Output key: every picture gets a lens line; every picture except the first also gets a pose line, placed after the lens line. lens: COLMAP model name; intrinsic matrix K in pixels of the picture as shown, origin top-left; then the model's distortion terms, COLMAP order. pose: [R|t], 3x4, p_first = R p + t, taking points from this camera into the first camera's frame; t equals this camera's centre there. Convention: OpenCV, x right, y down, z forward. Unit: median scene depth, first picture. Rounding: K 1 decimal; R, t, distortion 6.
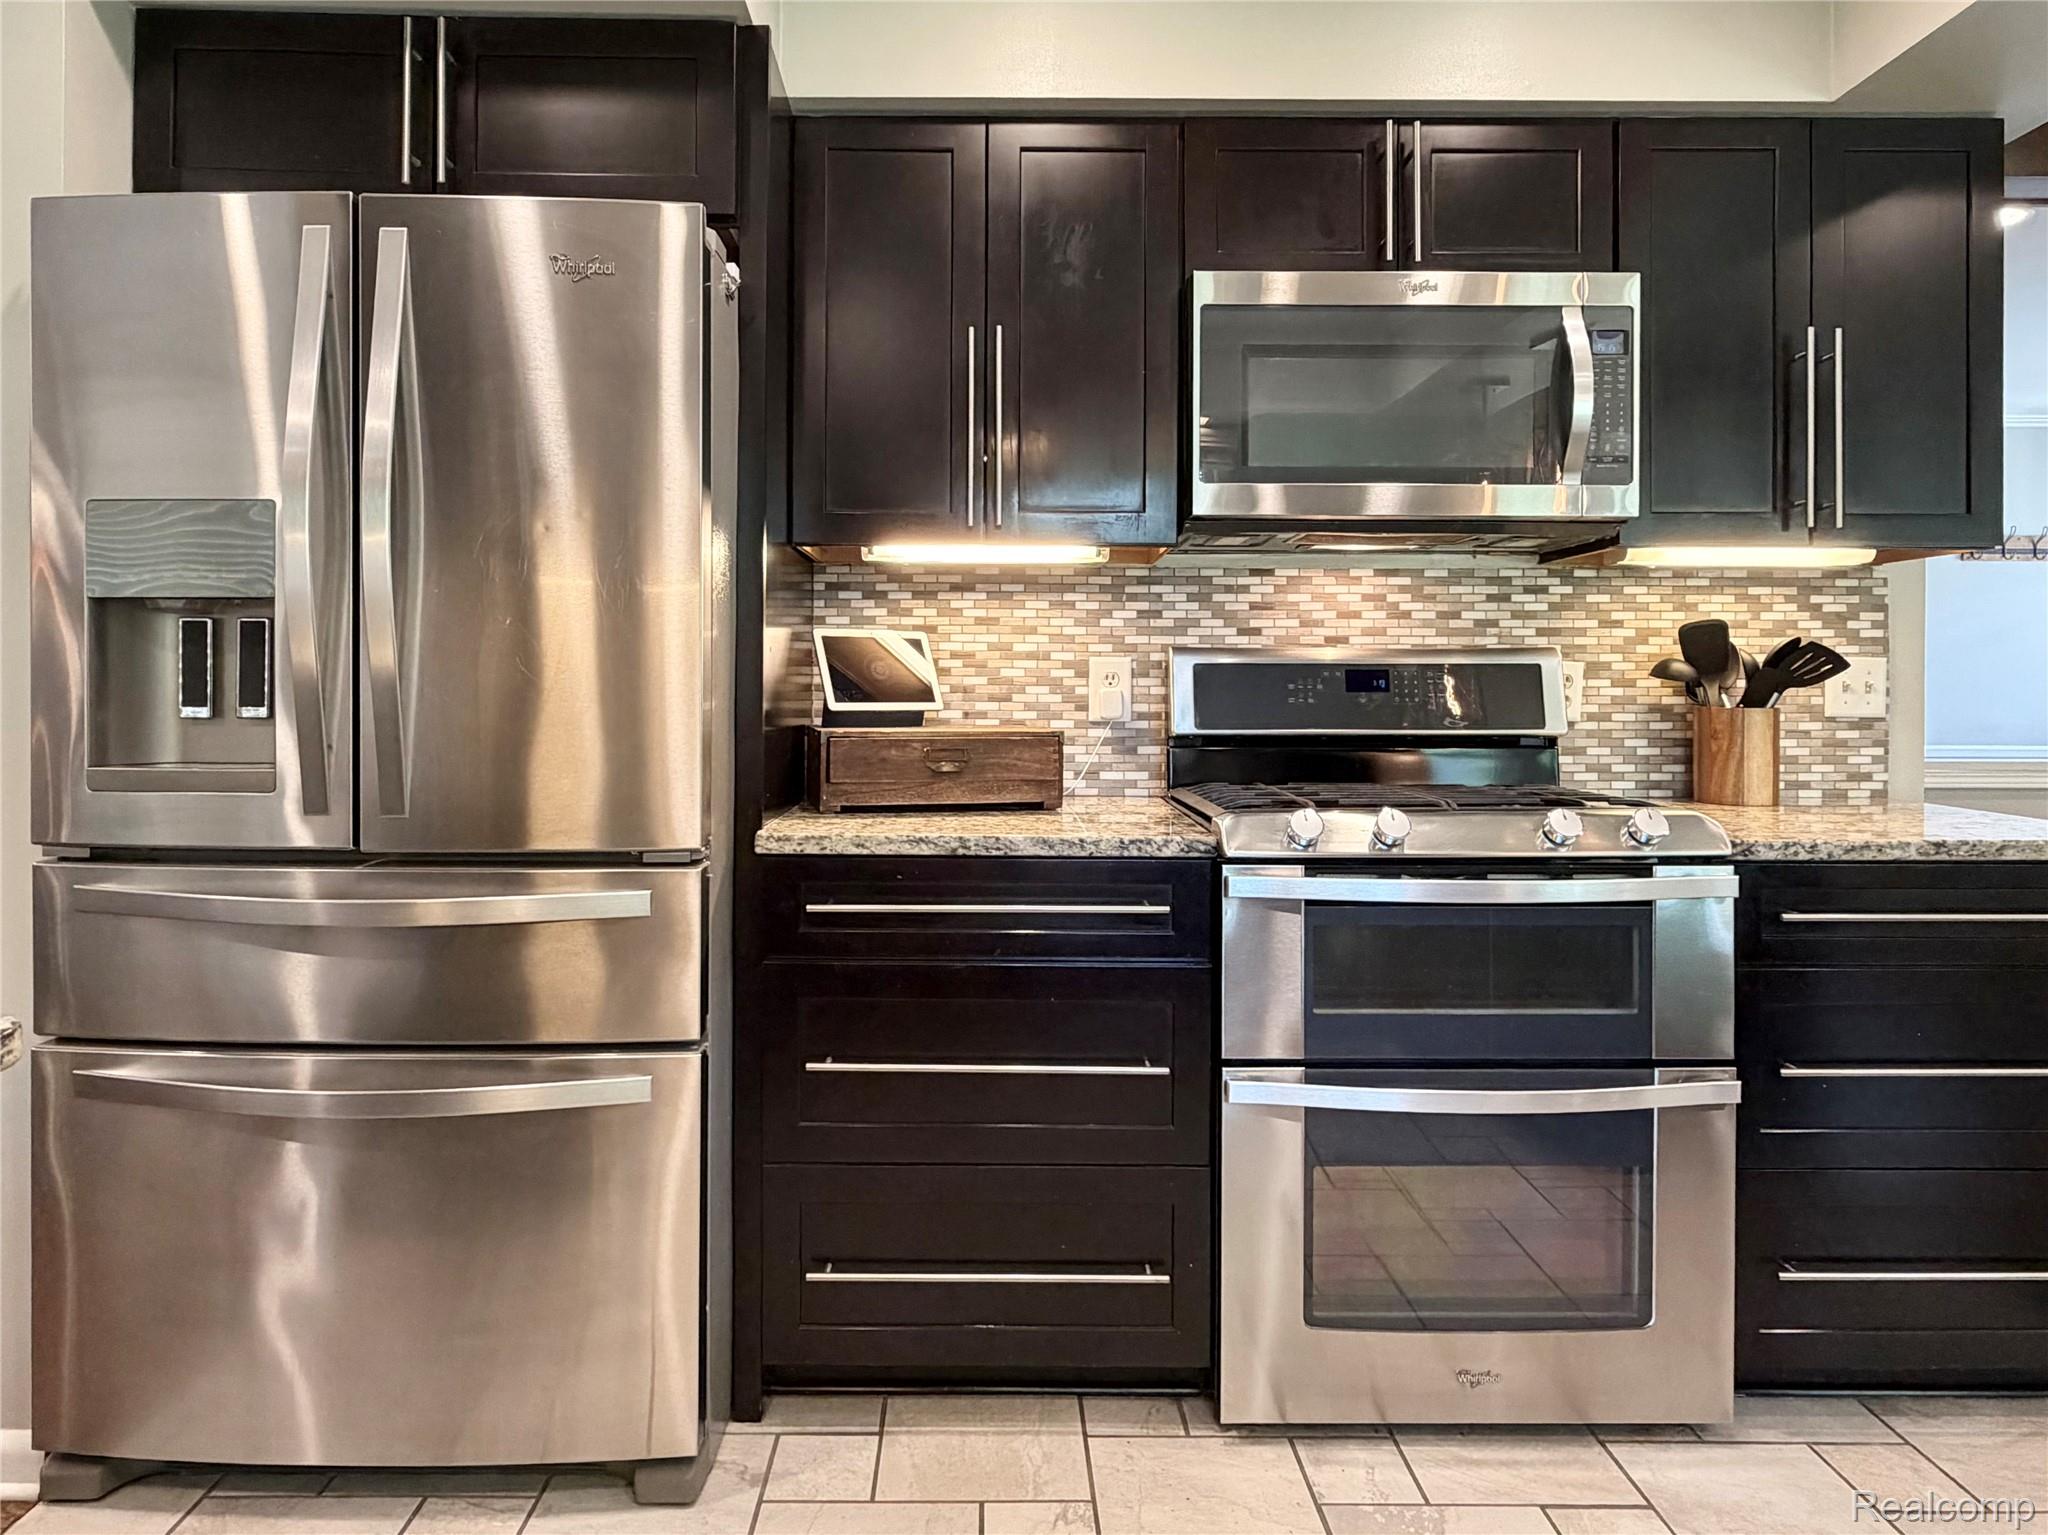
lens RADIAL K [[1268.7, 0, 979.4], [0, 1268.7, 685.9], [0, 0, 1]] dist [0.000255, 0.000392]
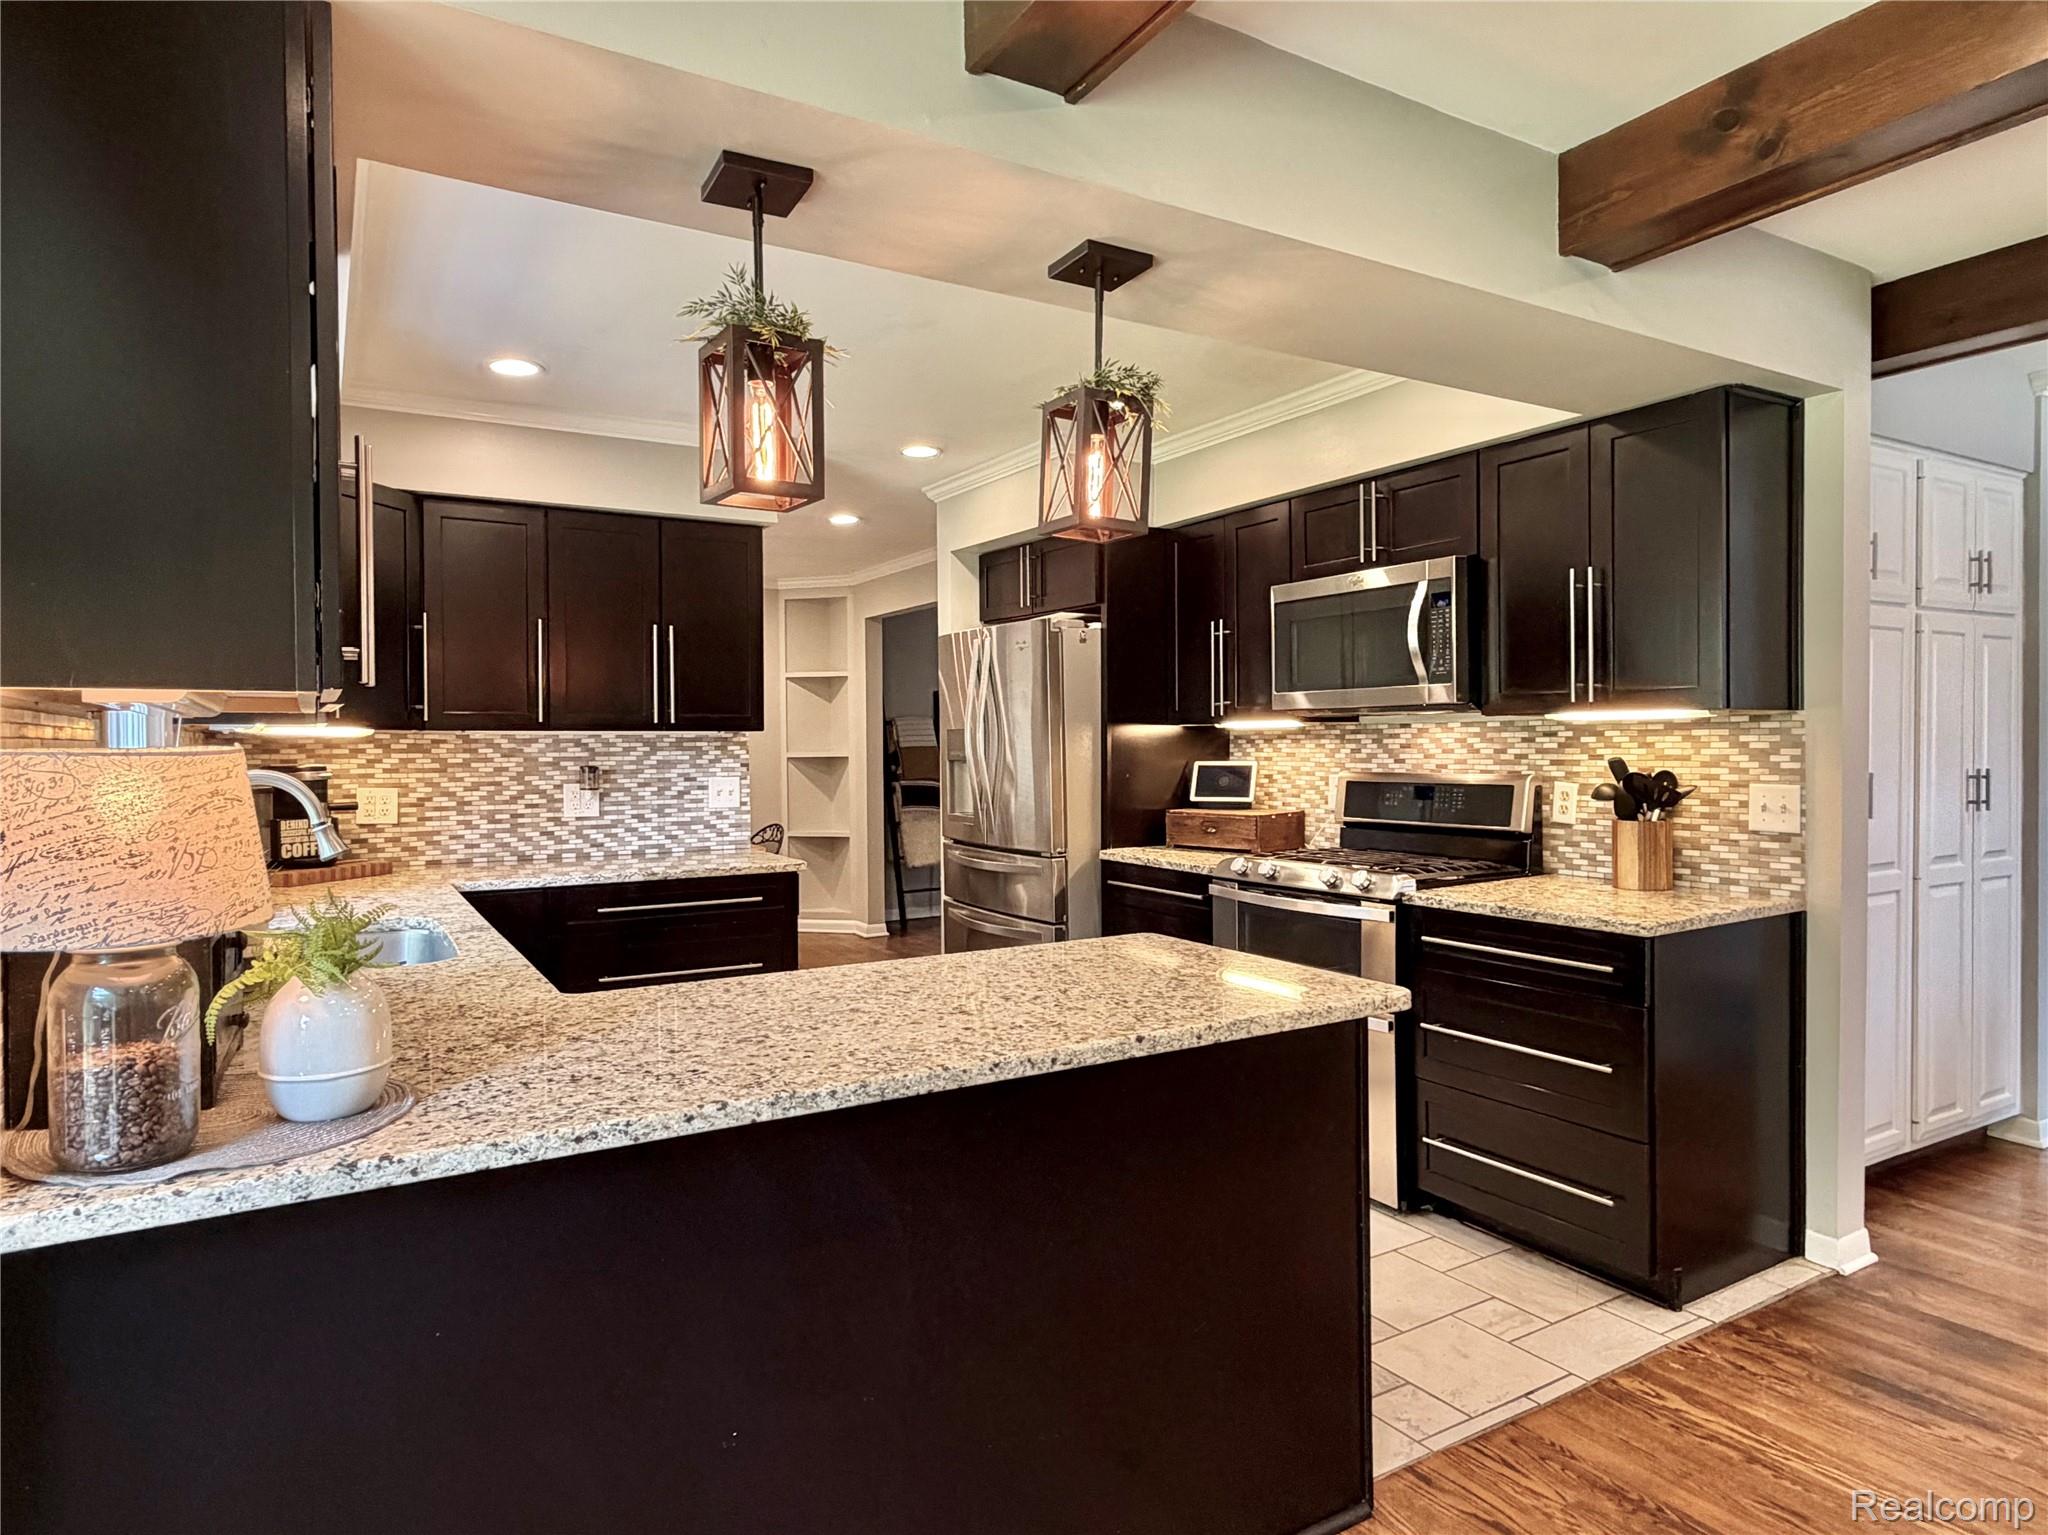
lens RADIAL K [[1191.8, 0, 1019.7], [0, 1191.8, 760.3], [0, 0, 1]] dist [0.000354, -0.001016]
pose [[0.508513, 0.005045, -0.861039, 1.326643], [0.013563, 0.999812, 0.013868, -0.072958], [0.860947, -0.018731, 0.508349, -0.245834]]
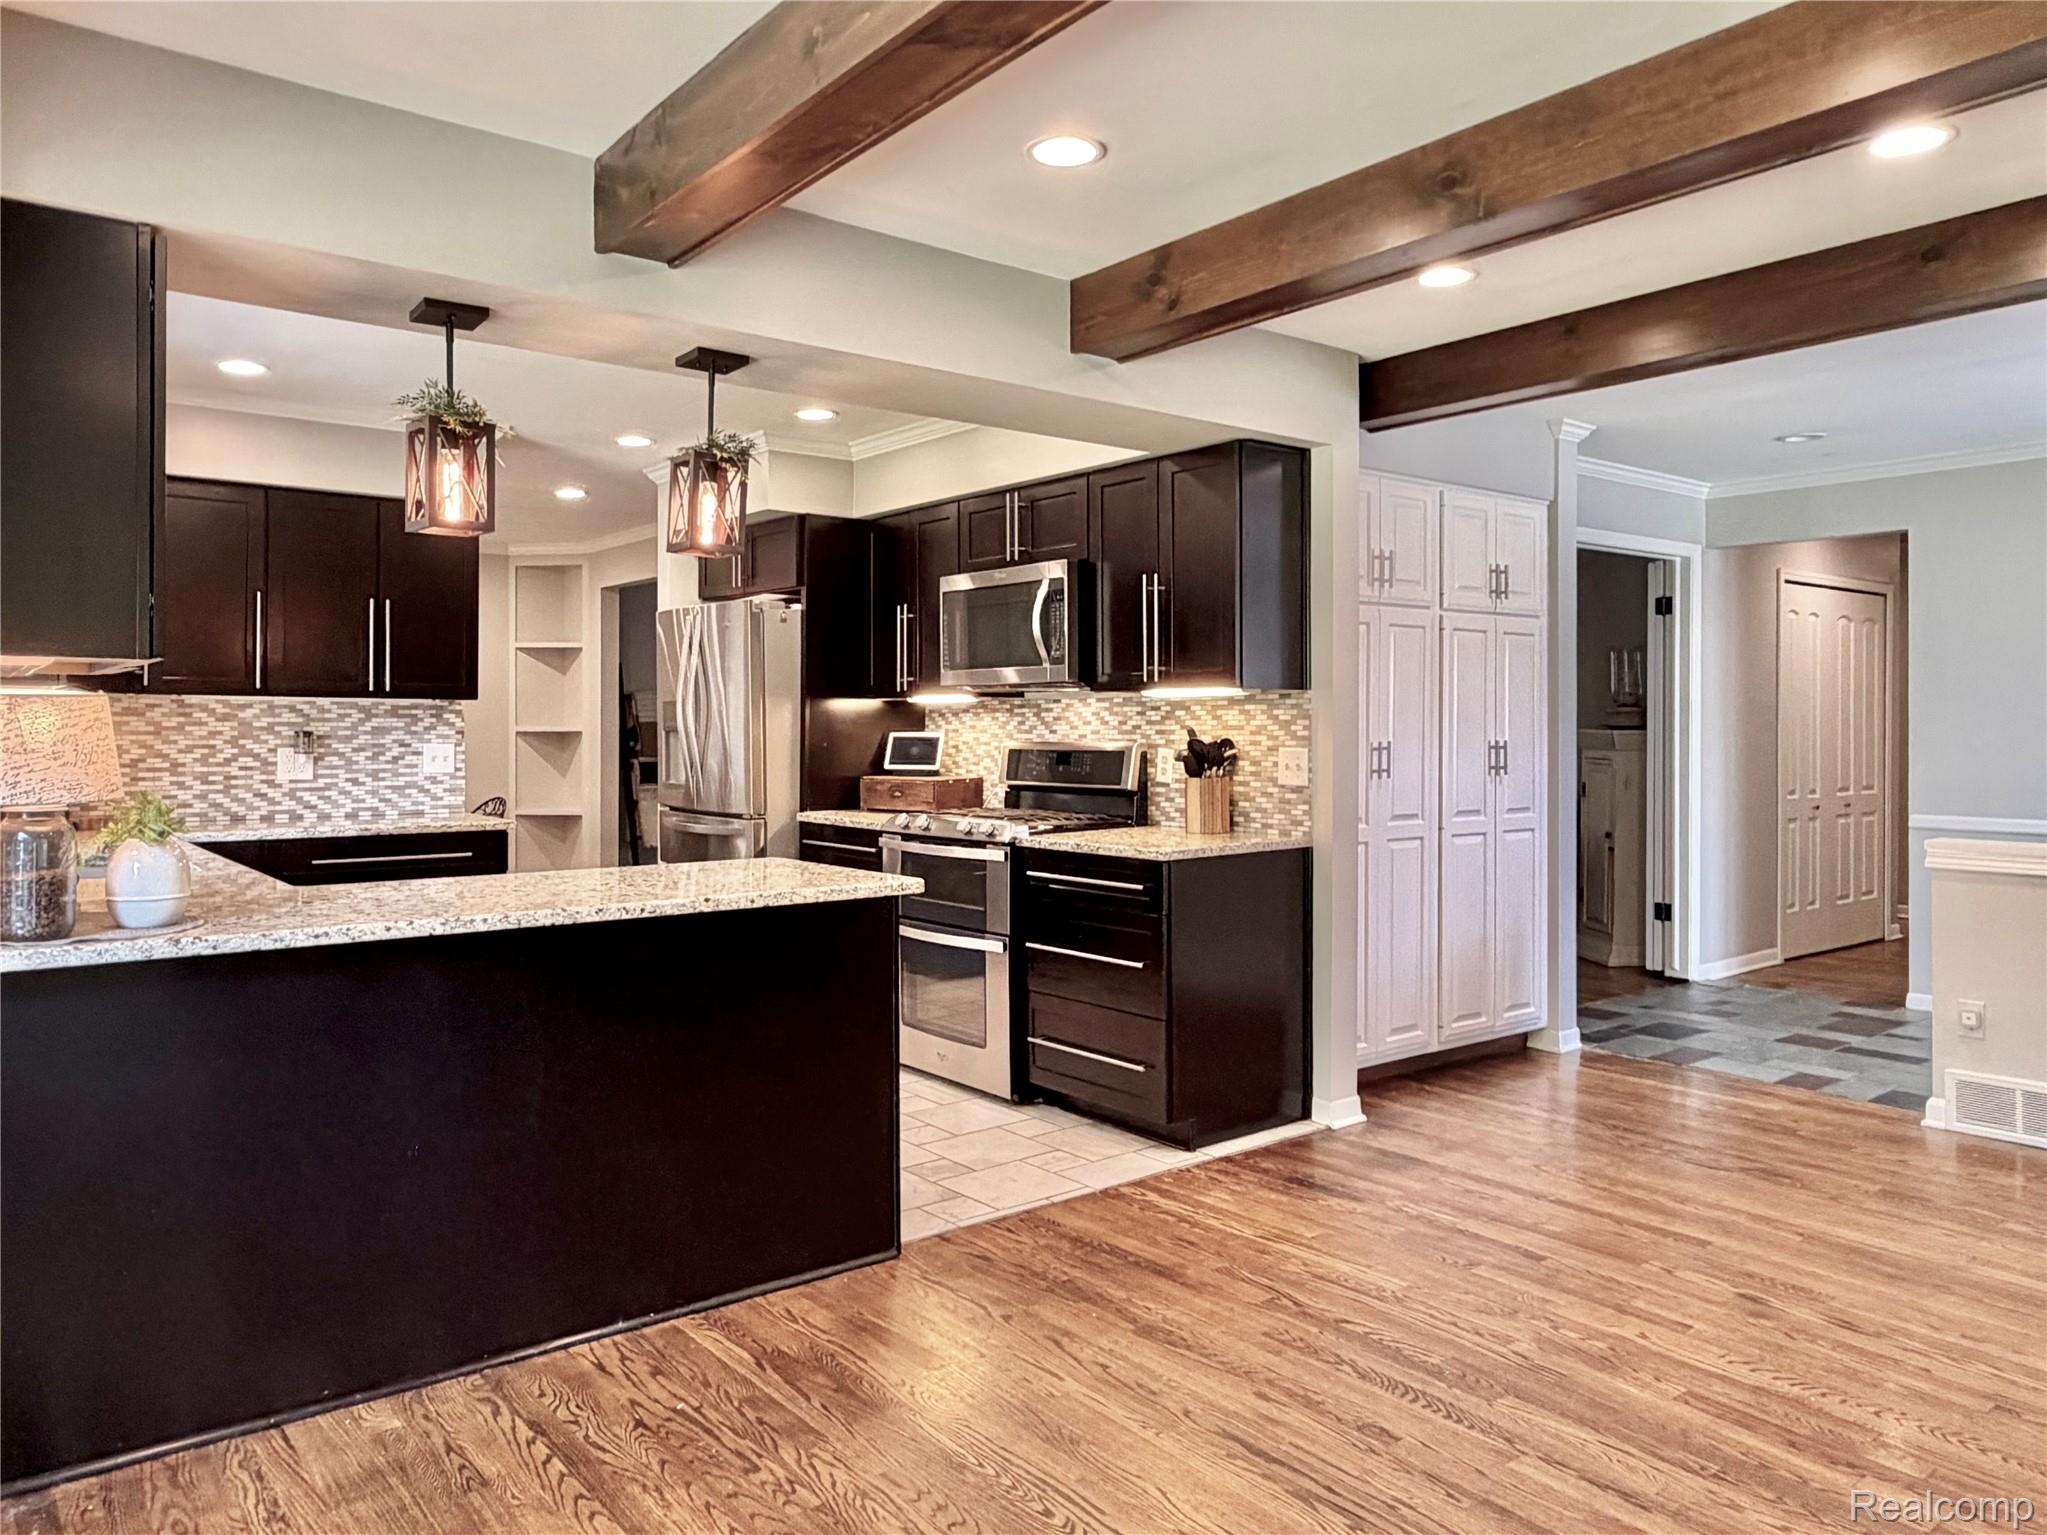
lens RADIAL K [[1402.9, 0, 1009.2], [0, 1402.9, 721.0], [0, 0, 1]] dist [-0.001048, 0.001438]
pose [[0.616139, -0.005951, -0.787615, 1.863859], [0.004157, 0.999982, -0.004304, -0.050627], [0.787627, -0.000622, 0.616152, -0.374735]]
